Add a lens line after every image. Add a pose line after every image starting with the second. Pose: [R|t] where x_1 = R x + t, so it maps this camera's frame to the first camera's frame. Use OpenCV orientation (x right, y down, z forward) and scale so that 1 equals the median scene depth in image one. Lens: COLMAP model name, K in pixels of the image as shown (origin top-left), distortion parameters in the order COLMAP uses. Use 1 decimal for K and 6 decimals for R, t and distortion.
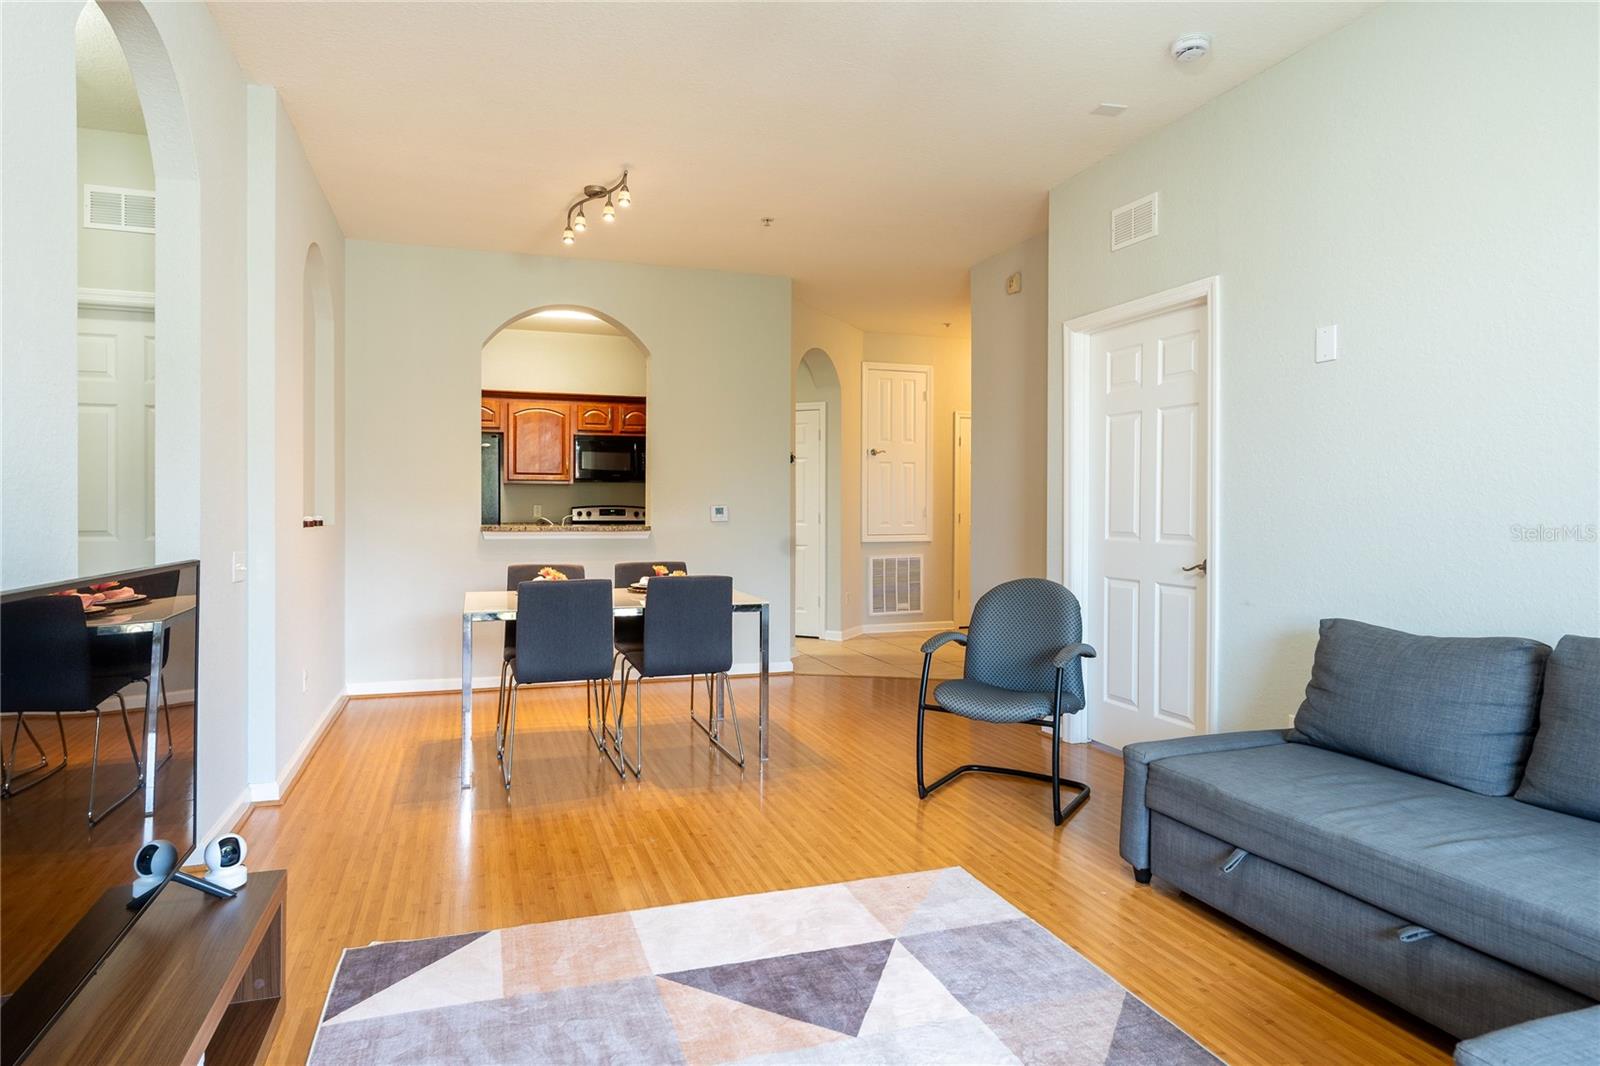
lens RADIAL K [[916.5, 0, 778.9], [0, 916.5, 527.0], [0, 0, 1]] dist [0.005971, 0.000734]
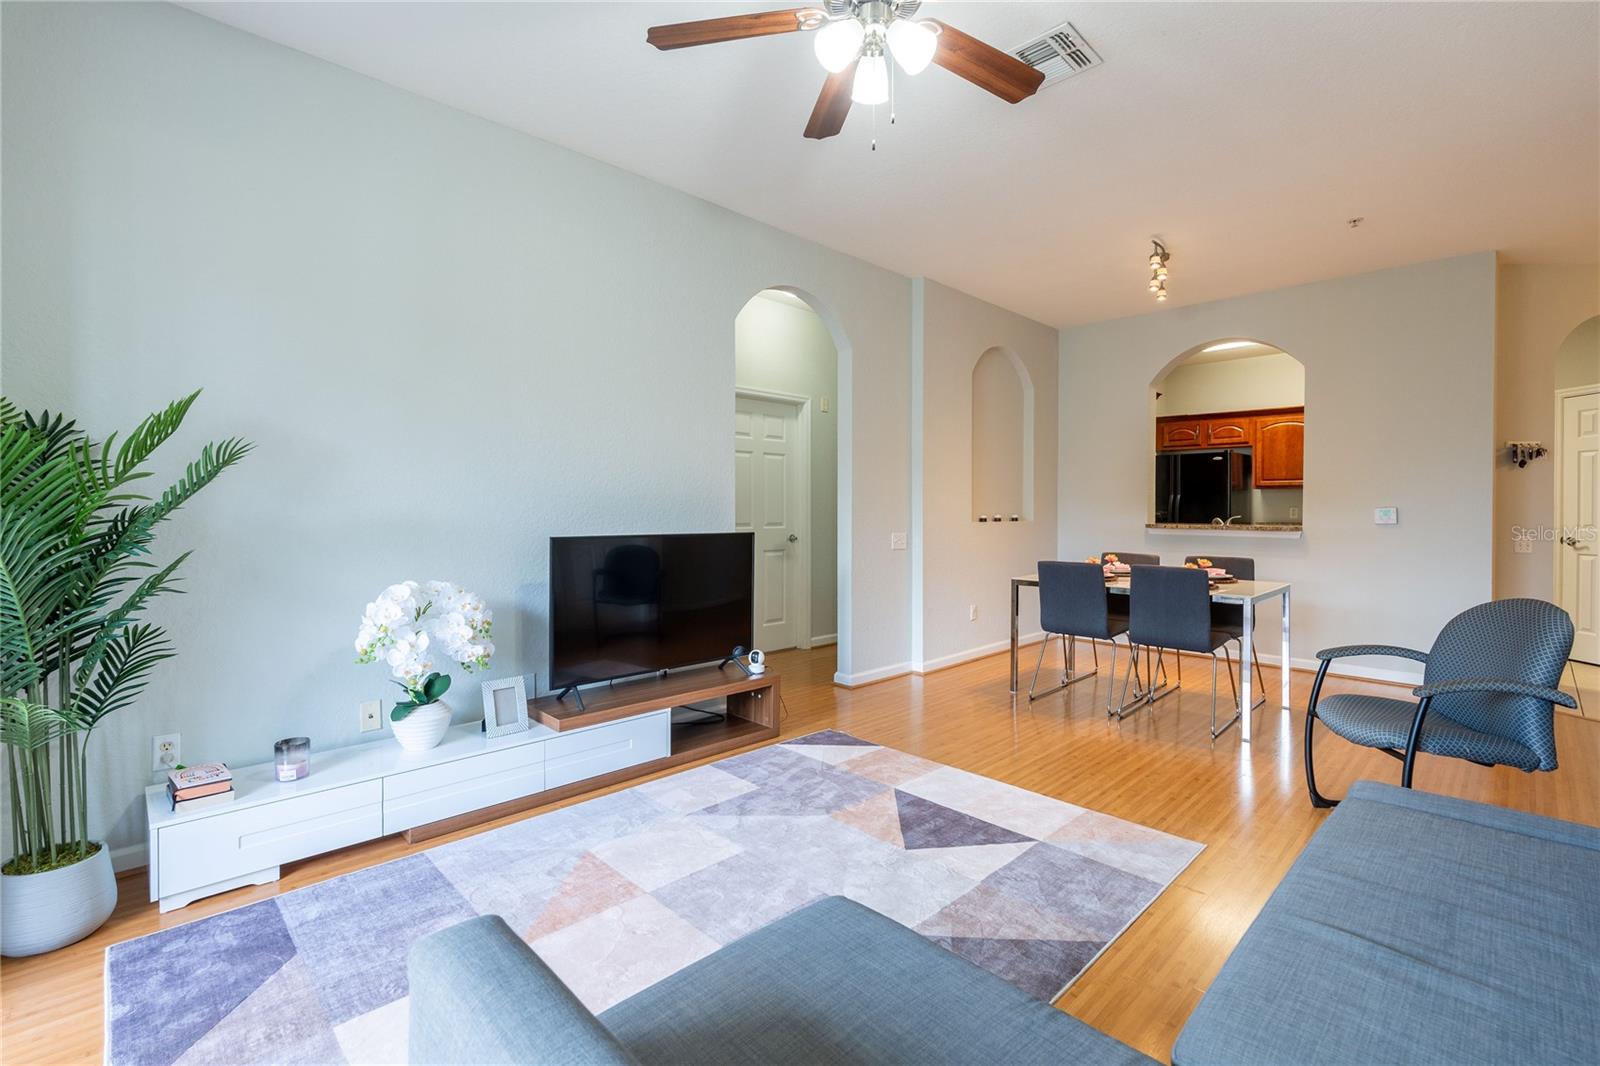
lens RADIAL K [[717.7, 0, 802.5], [0, 717.7, 530.9], [0, 0, 1]] dist [-0.000868, 0.000242]
pose [[0.434282, 0.026422, -0.900389, 0.903232], [-0.016378, 0.999636, 0.021435, -0.011025], [0.900628, 0.005437, 0.434556, 0.250043]]
